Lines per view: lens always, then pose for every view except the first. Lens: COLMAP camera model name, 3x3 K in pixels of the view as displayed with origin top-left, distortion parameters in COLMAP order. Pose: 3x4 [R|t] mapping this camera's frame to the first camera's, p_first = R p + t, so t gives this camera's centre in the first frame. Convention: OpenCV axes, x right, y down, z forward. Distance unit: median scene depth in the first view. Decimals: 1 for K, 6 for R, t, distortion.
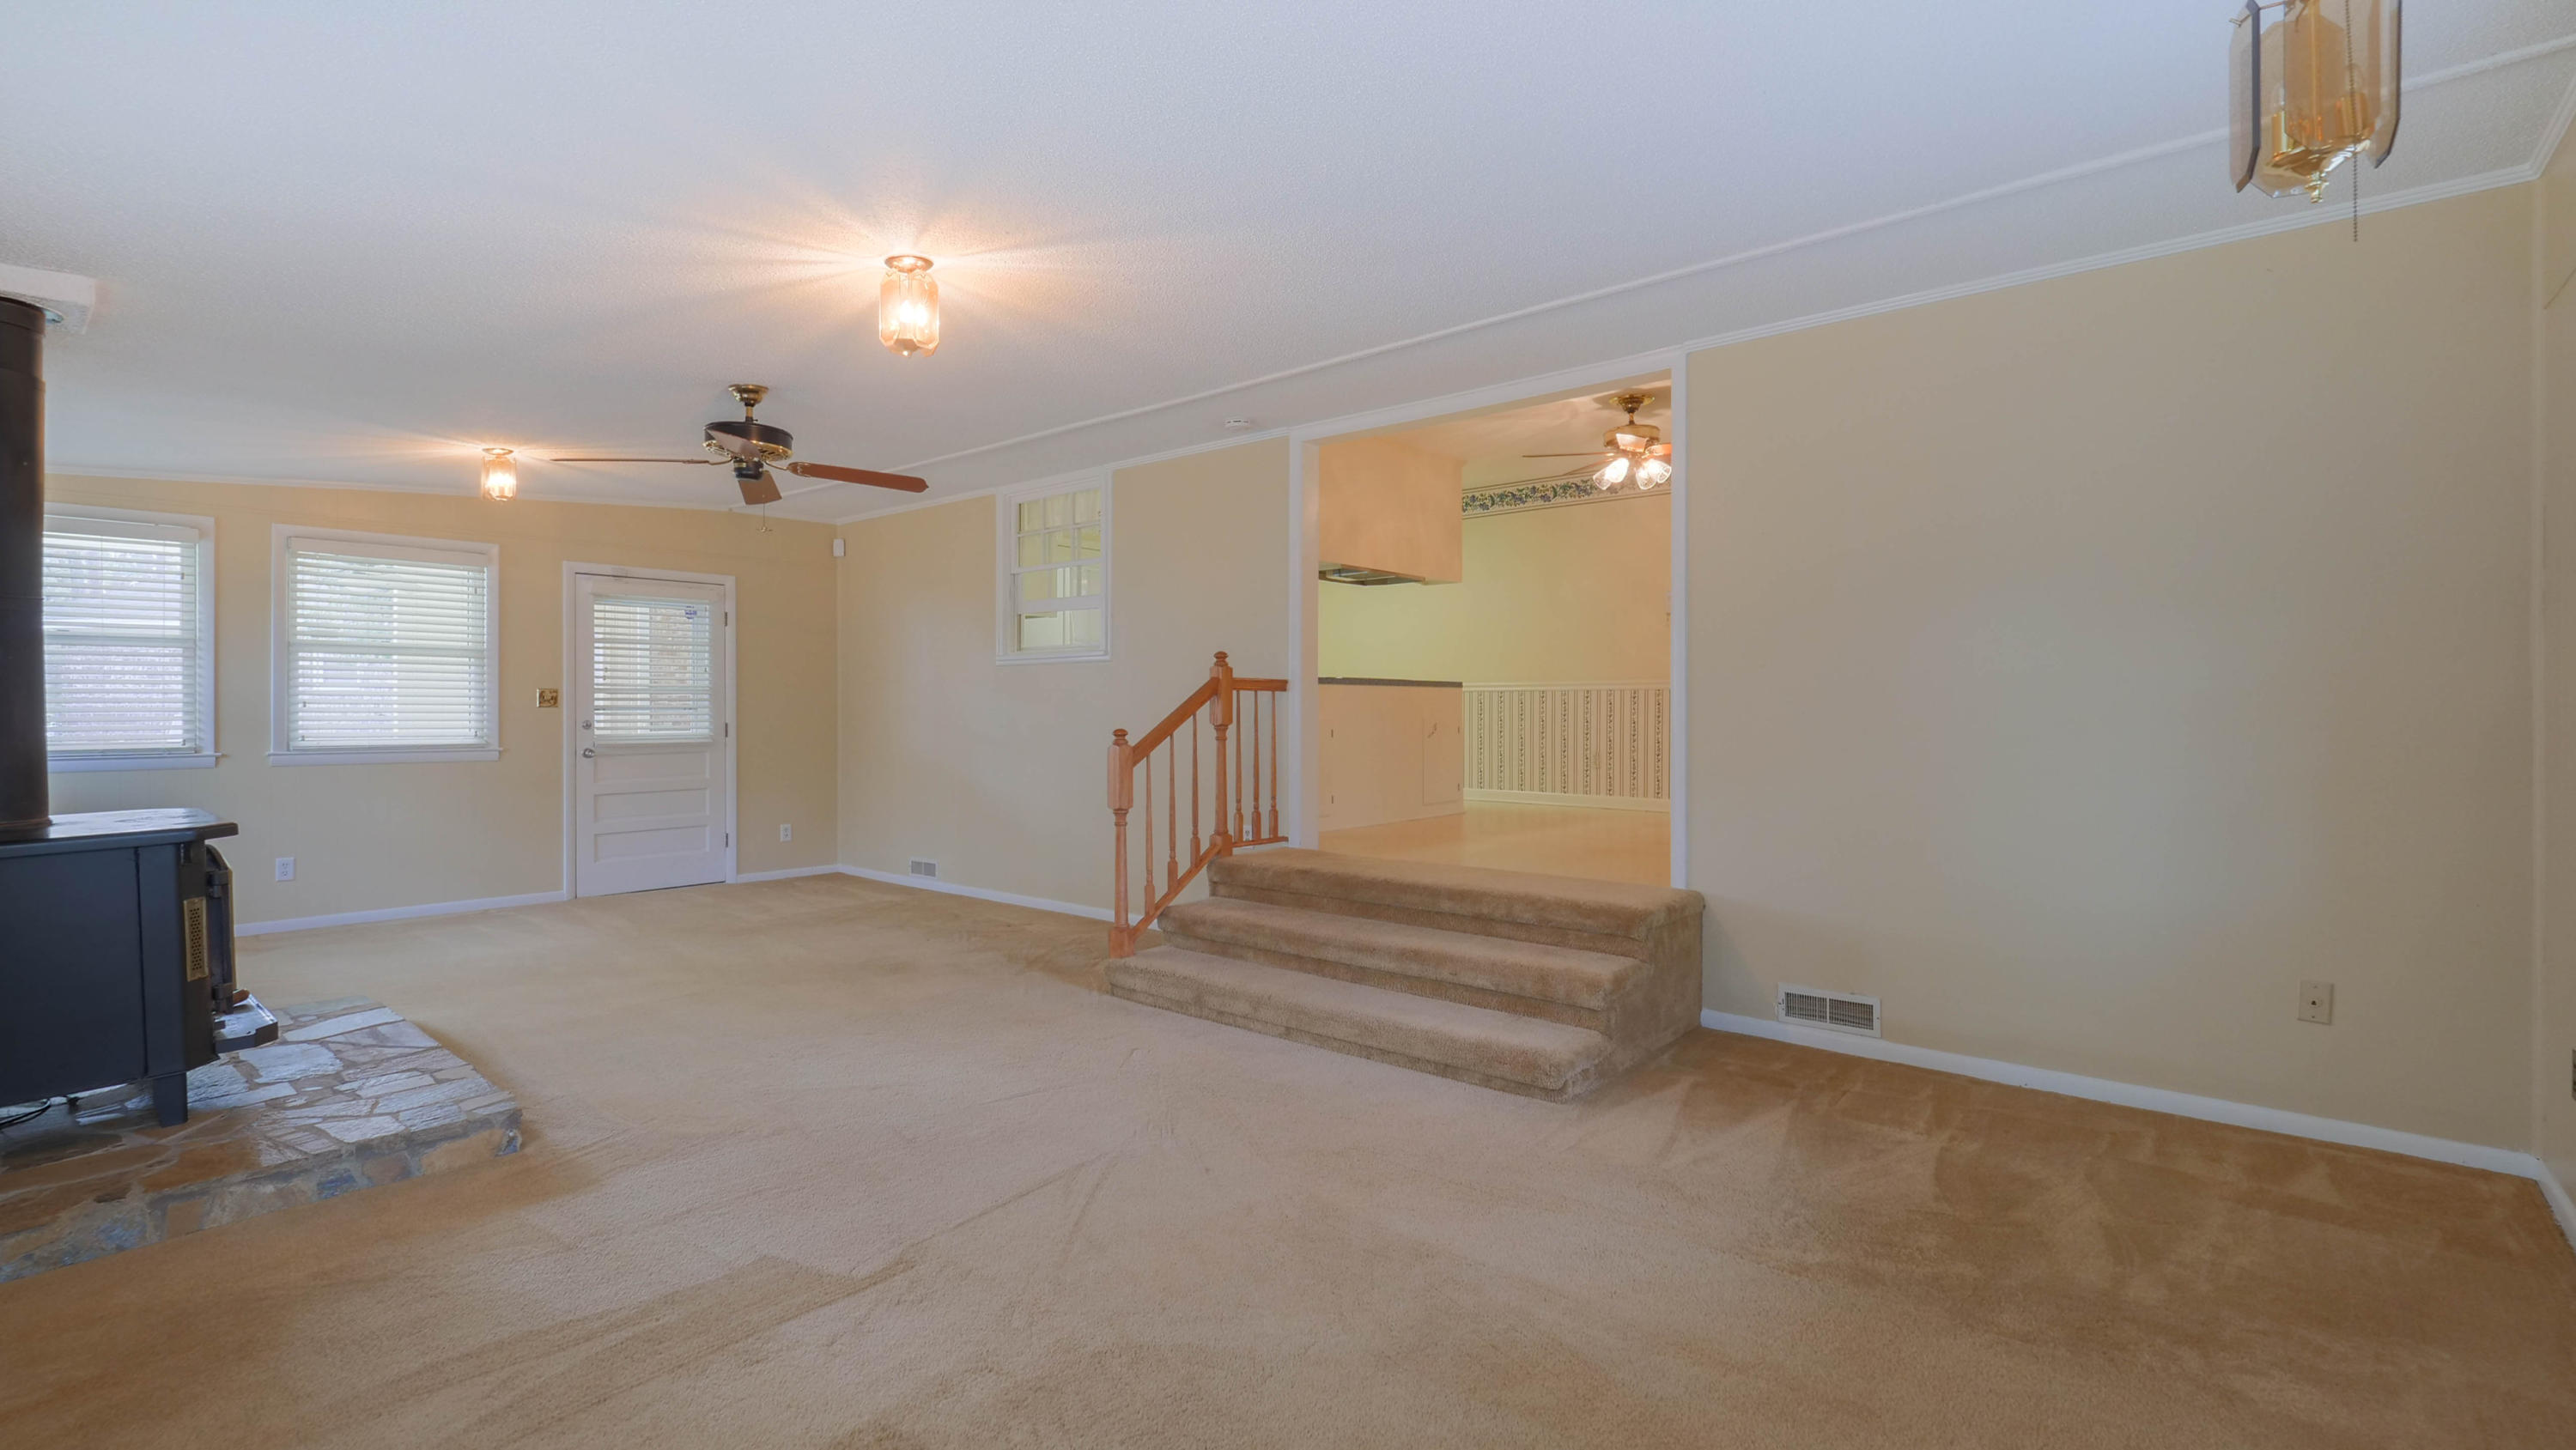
lens RADIAL K [[1143.9, 0, 1278.1], [0, 1143.9, 725.1], [0, 0, 1]] dist [-0.003532, 0.001909]
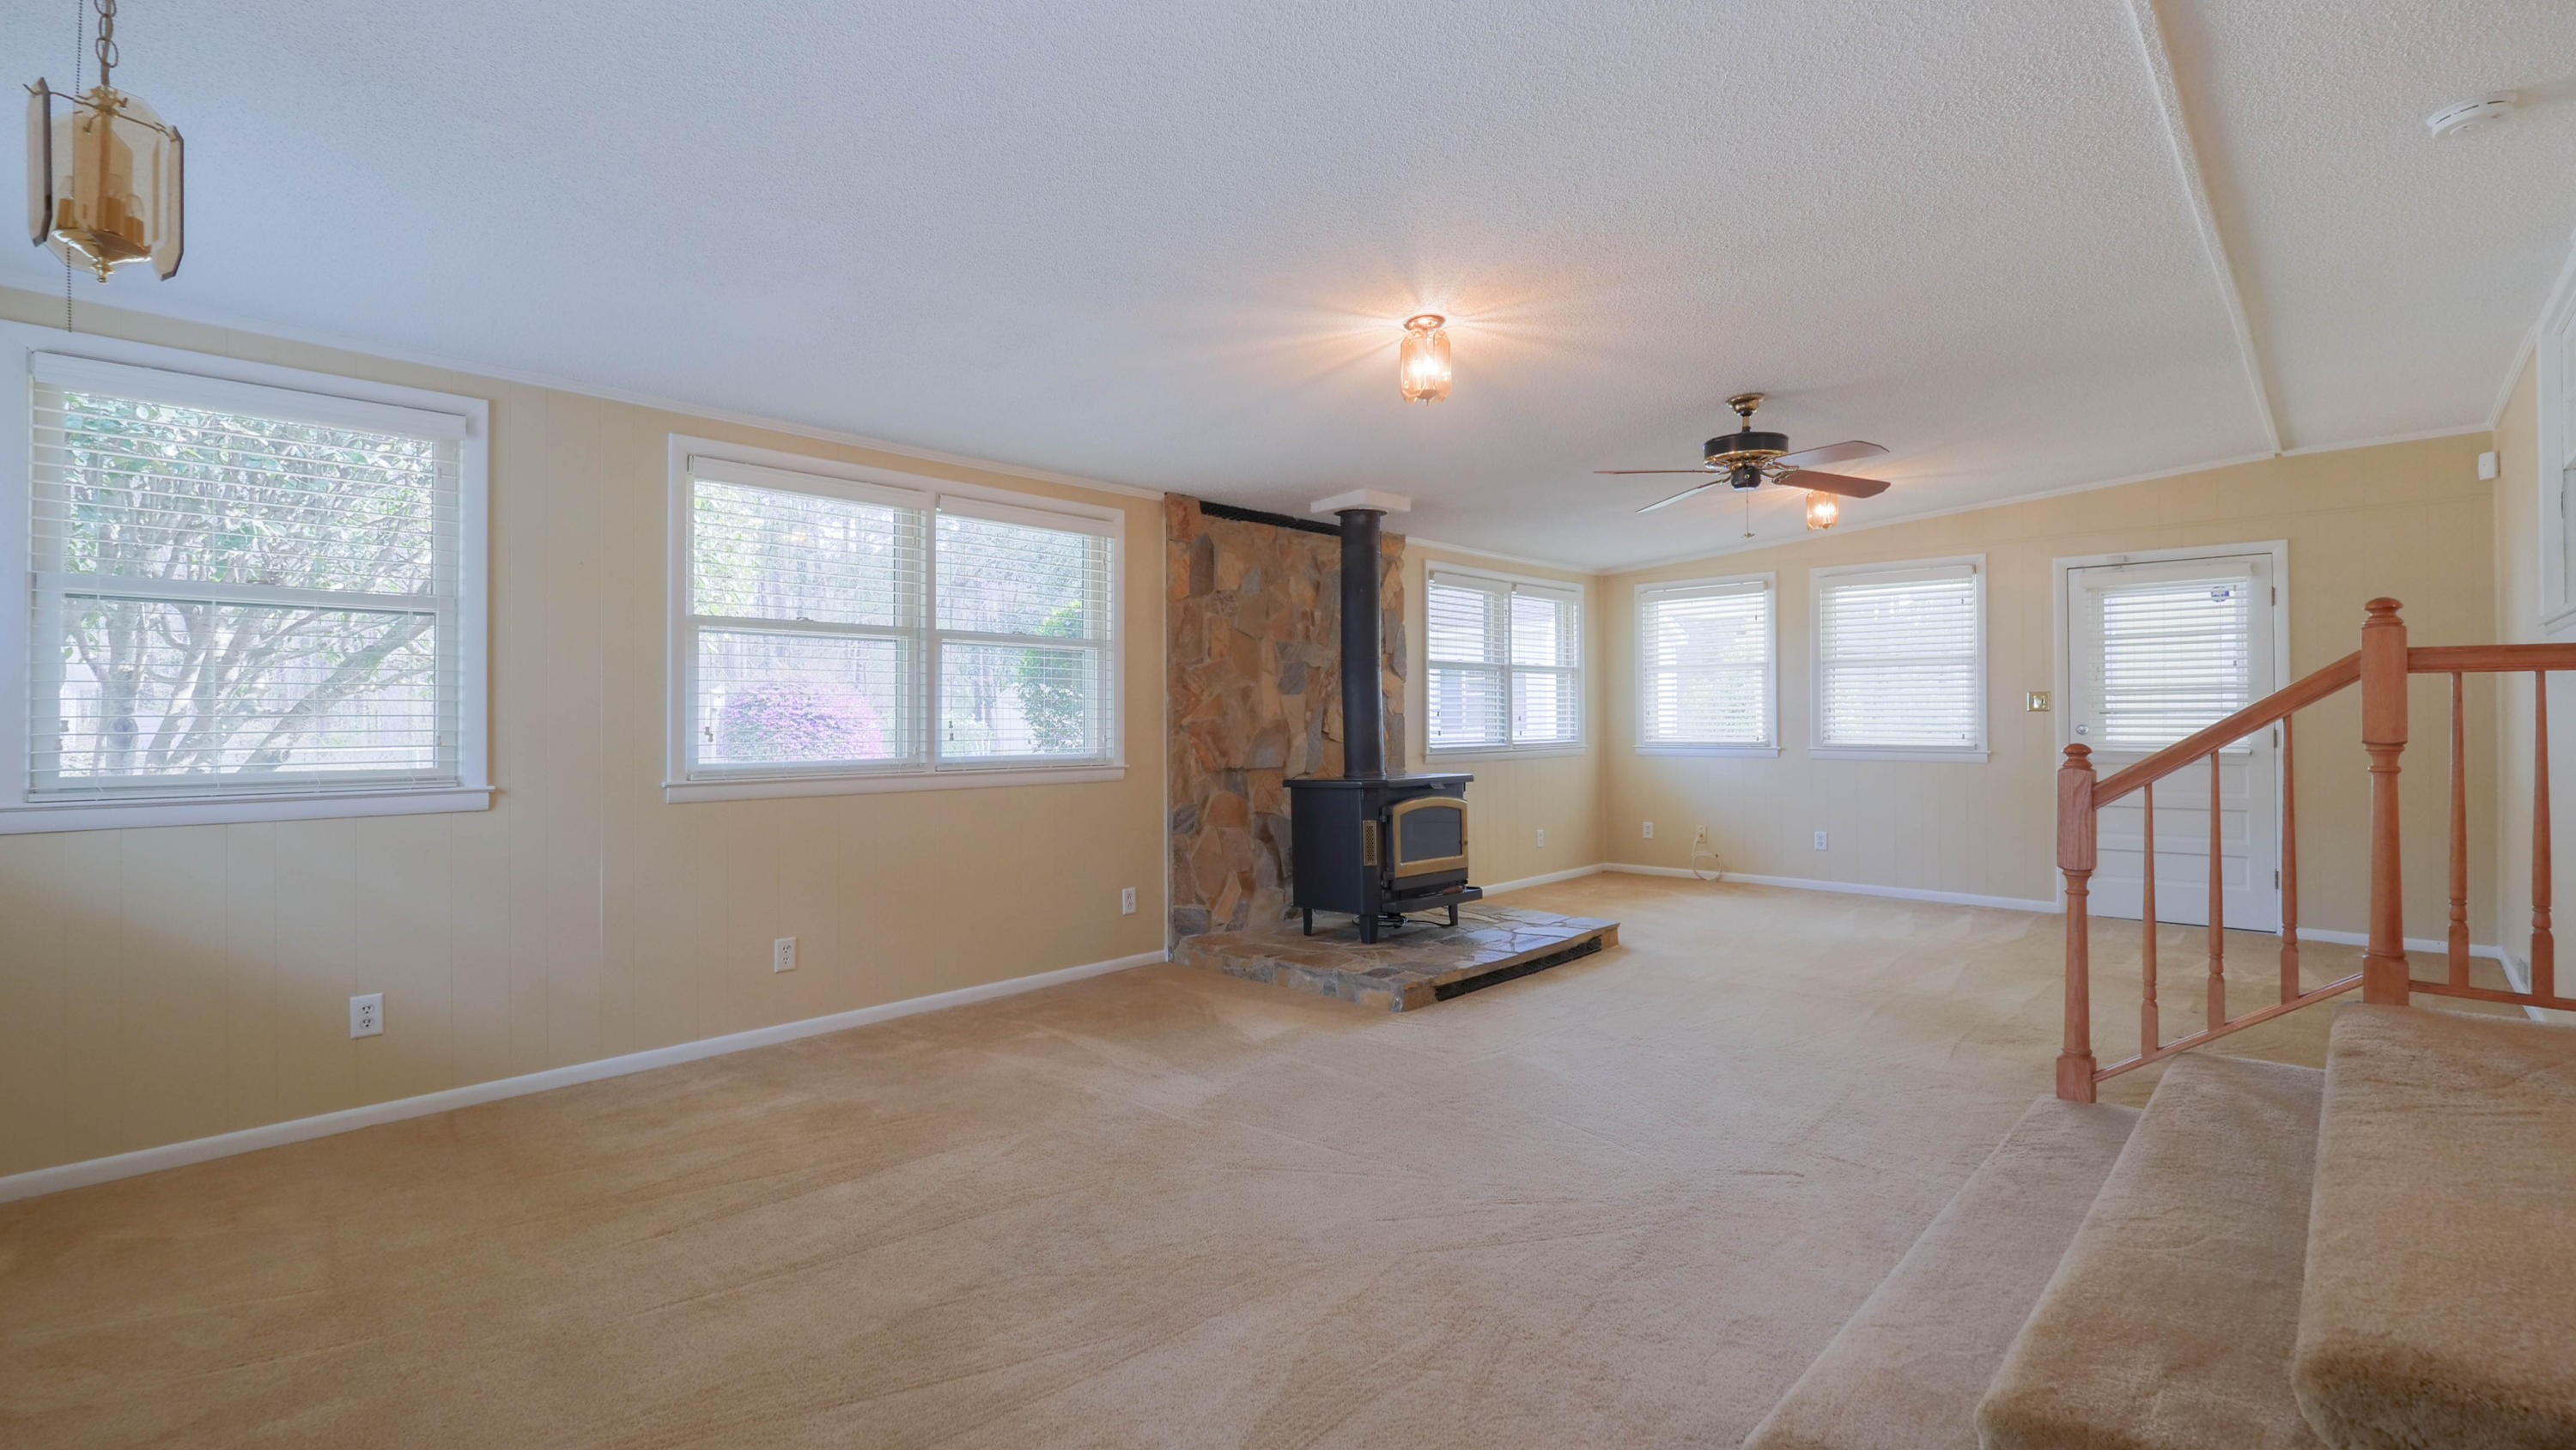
lens RADIAL K [[1143.9, 0, 1287.5], [0, 1143.9, 713.3], [0, 0, 1]] dist [-0.003532, 0.001909]
pose [[-0.052317, -0.001912, -0.998629, 0.480041], [-0.010987, 0.999939, -0.001339, -0.007074], [0.998570, 0.010902, -0.052335, 0.542082]]
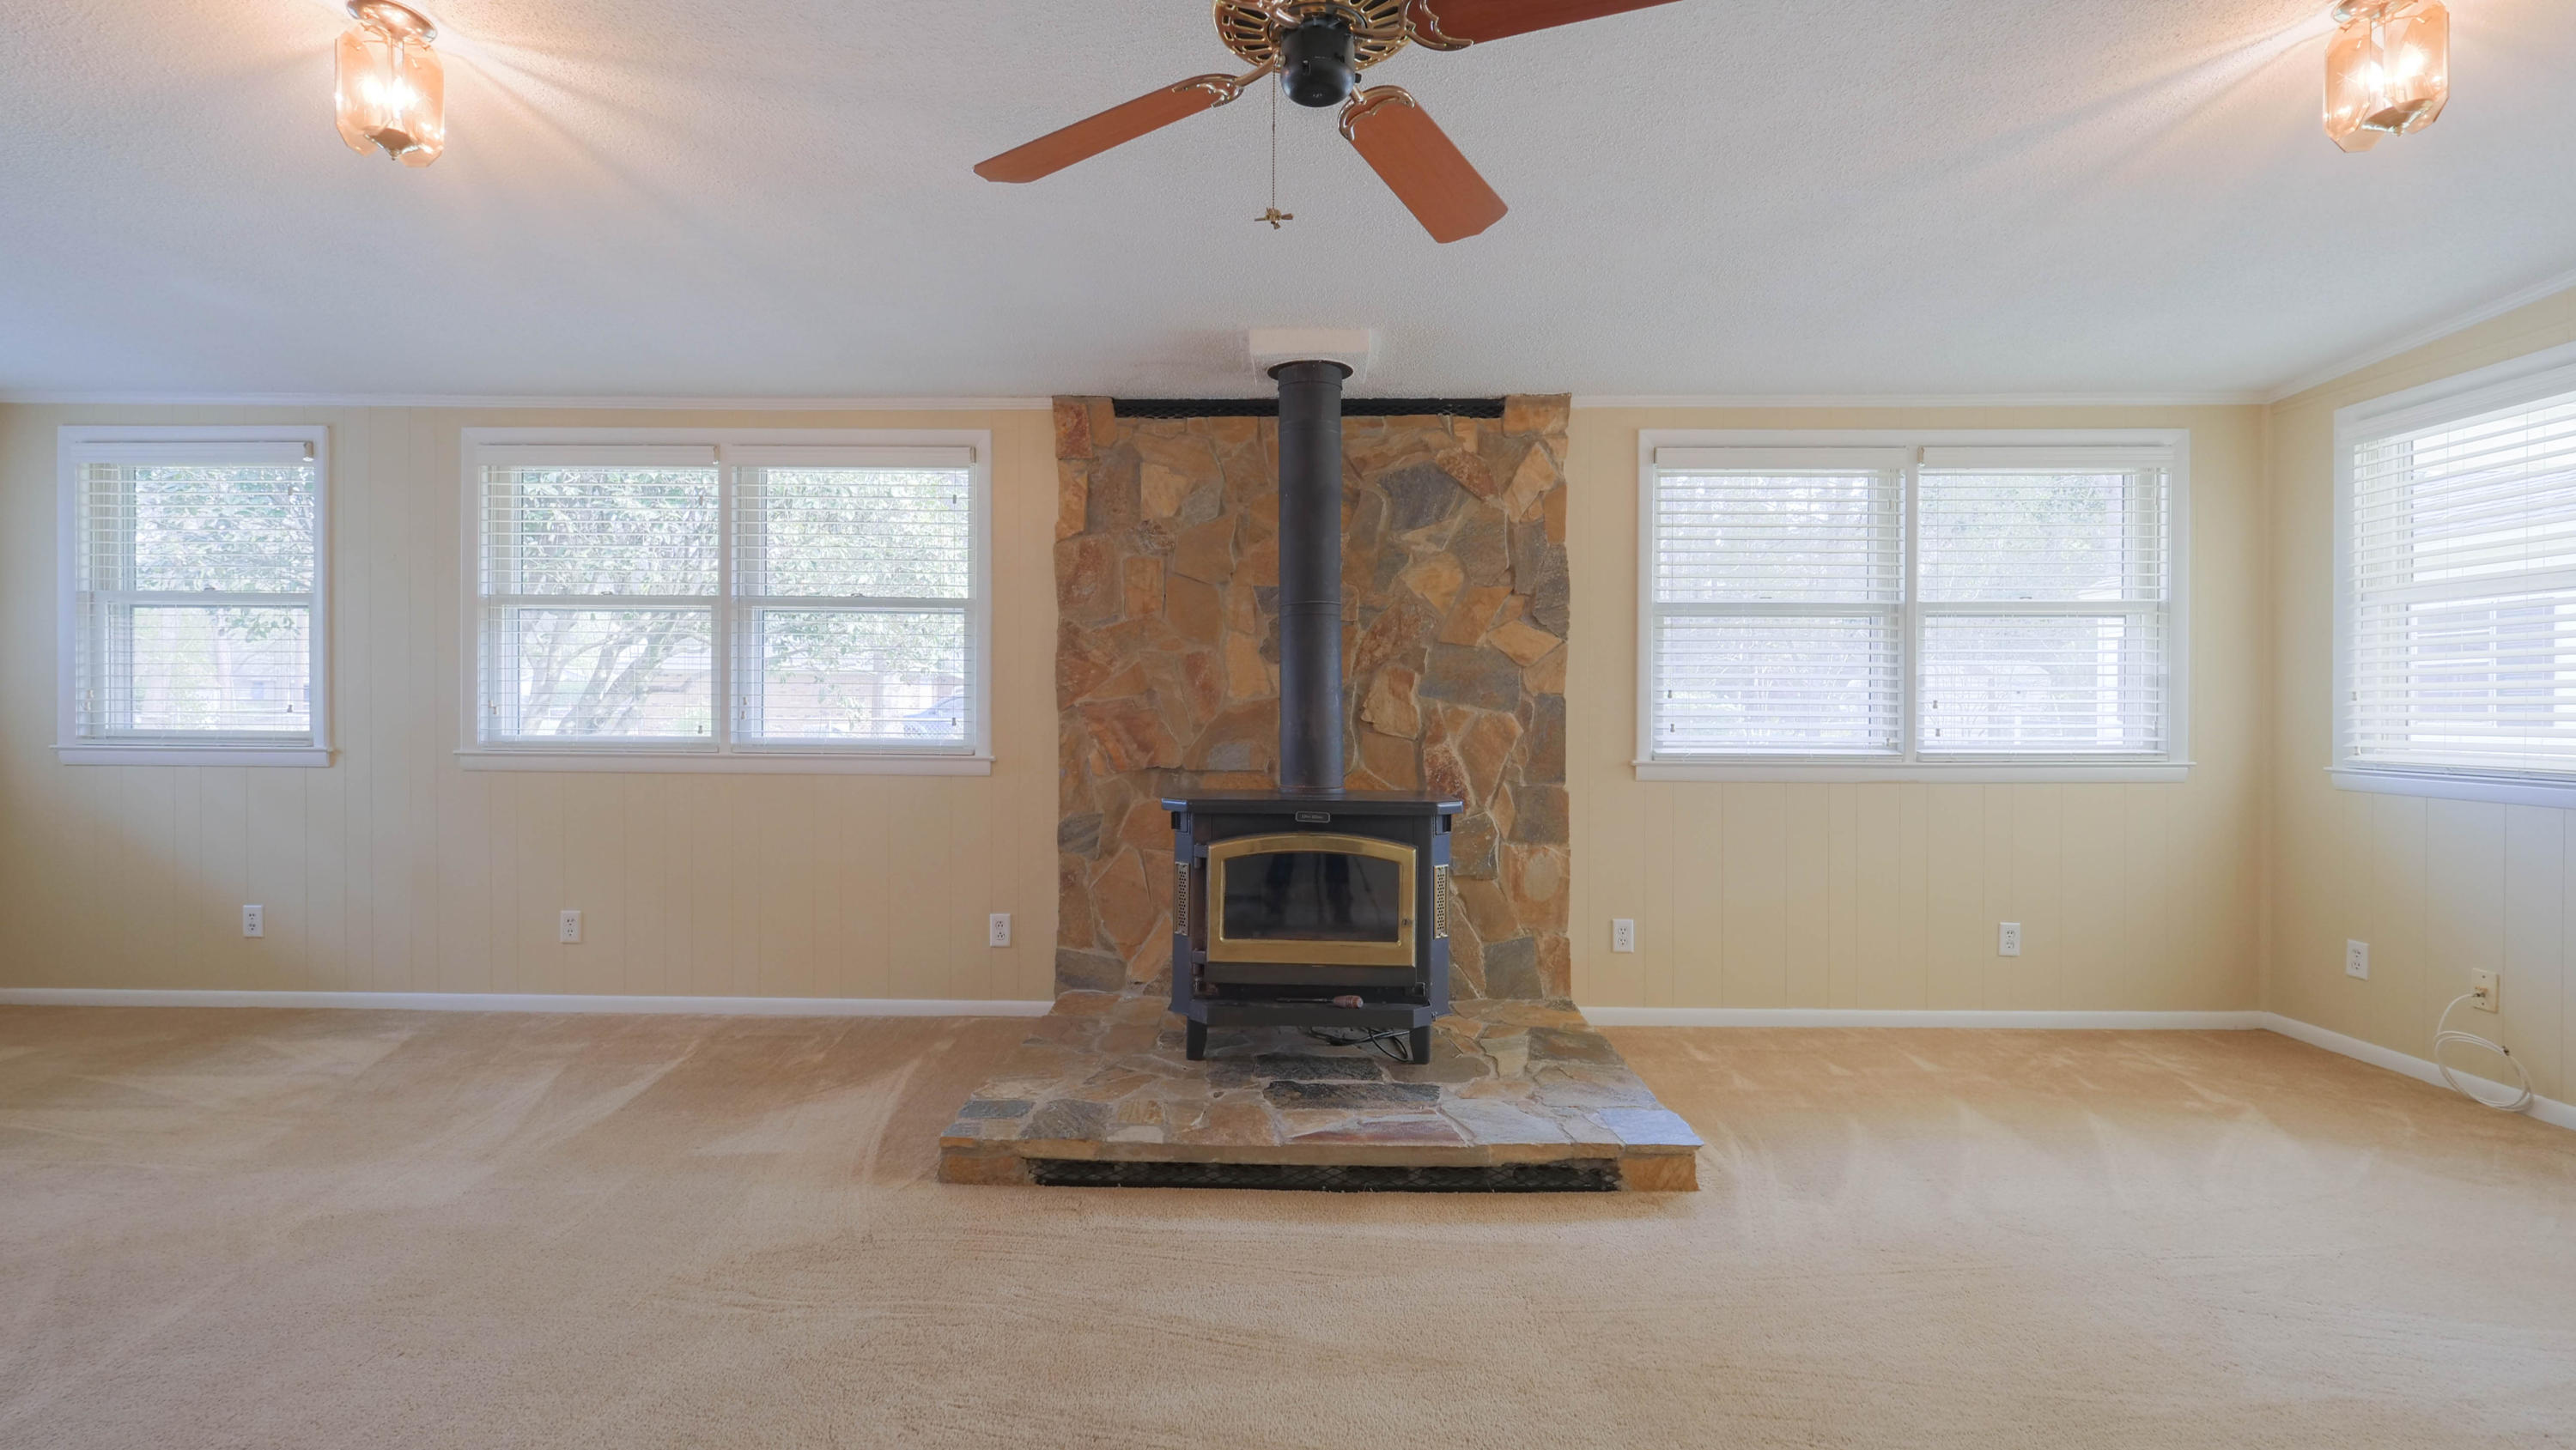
lens RADIAL K [[1143.9, 0, 1266.9], [0, 1143.9, 707.0], [0, 0, 1]] dist [-0.003532, 0.001909]
pose [[-0.779682, 0.001306, -0.626174, -0.176562], [-0.013752, 0.999721, 0.019209, -0.012912], [0.626024, 0.023588, -0.779447, 1.082558]]
